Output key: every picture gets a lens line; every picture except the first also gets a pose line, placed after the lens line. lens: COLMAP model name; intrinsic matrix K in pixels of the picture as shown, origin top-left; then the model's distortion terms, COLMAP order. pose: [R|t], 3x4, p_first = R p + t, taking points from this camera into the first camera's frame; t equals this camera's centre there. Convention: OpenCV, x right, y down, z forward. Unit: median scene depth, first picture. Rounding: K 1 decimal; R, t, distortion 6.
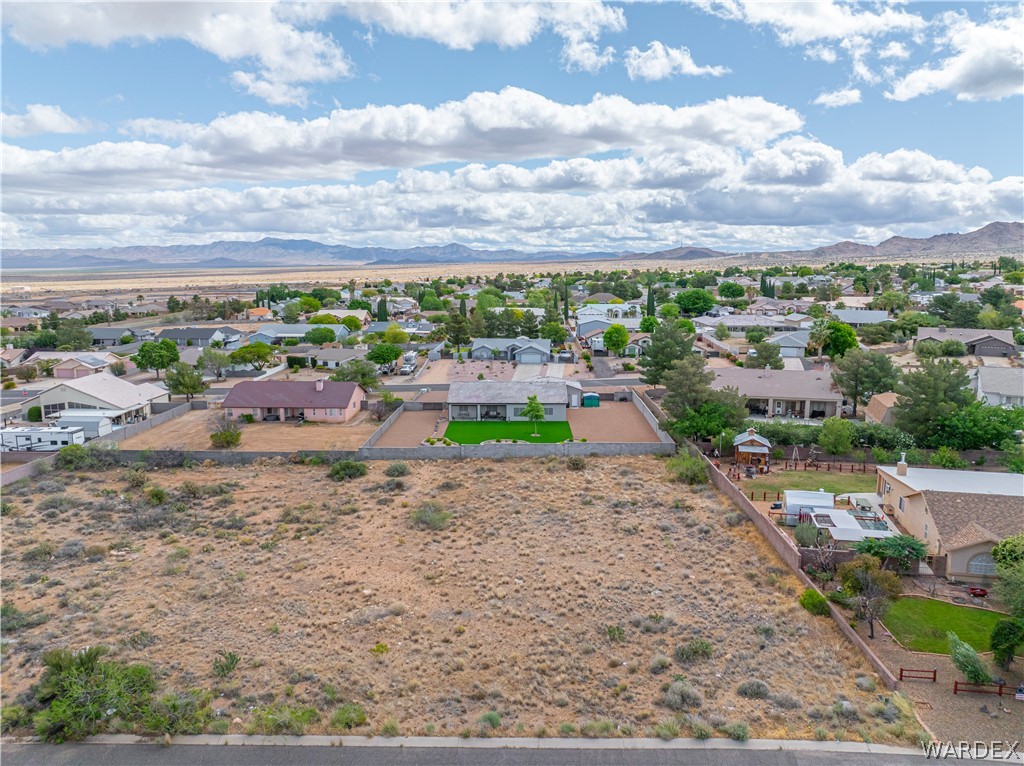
lens RADIAL K [[716.5, 0, 516.9], [0, 716.5, 375.6], [0, 0, 1]] dist [-0.025822, 0.017174]
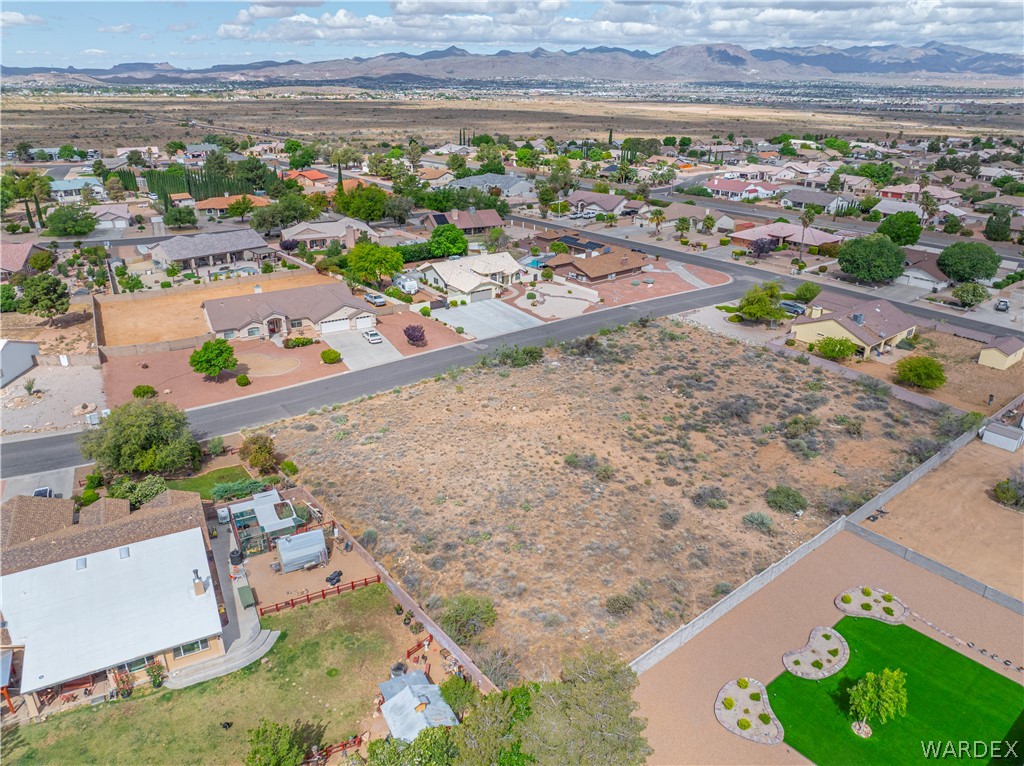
lens RADIAL K [[716.5, 0, 517.5], [0, 716.5, 382.2], [0, 0, 1]] dist [-0.025822, 0.017174]
pose [[-0.757485, 0.255569, -0.600750, 0.397953], [-0.105737, 0.860018, 0.499189, -0.309797], [0.644233, 0.441649, -0.624427, 0.947073]]
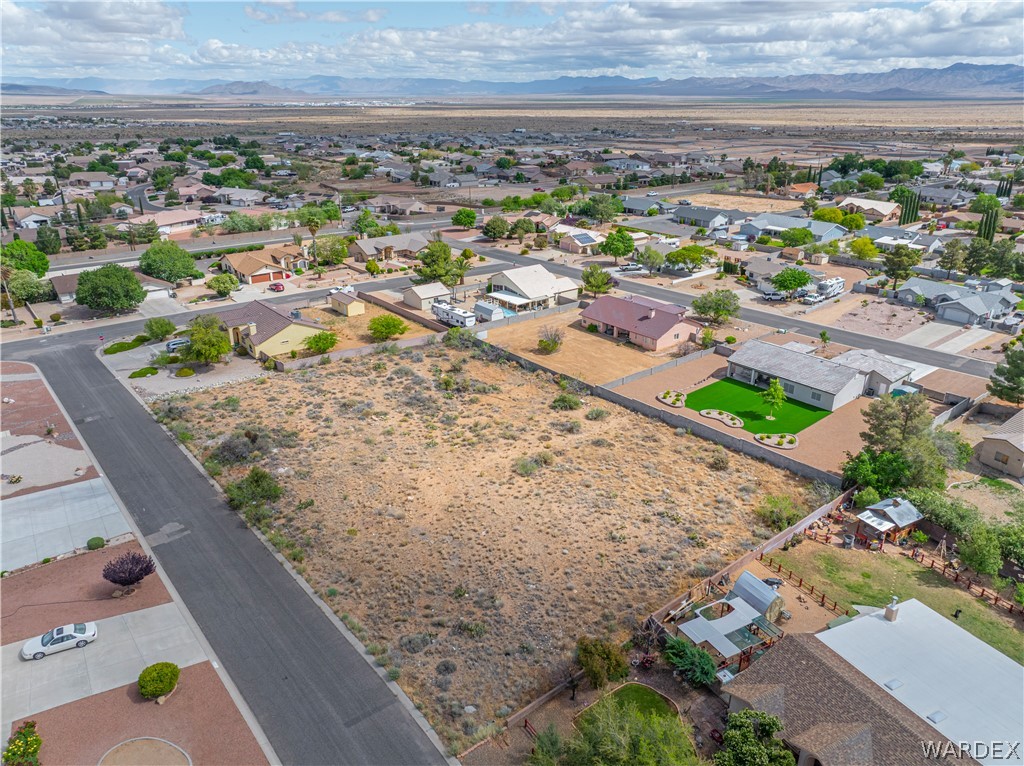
lens RADIAL K [[716.5, 0, 517.4], [0, 716.5, 383.2], [0, 0, 1]] dist [-0.025822, 0.017174]
pose [[0.661884, 0.290219, -0.691146, 0.429030], [-0.124256, 0.951734, 0.280647, -0.183848], [0.739236, -0.099877, 0.665999, 0.060754]]
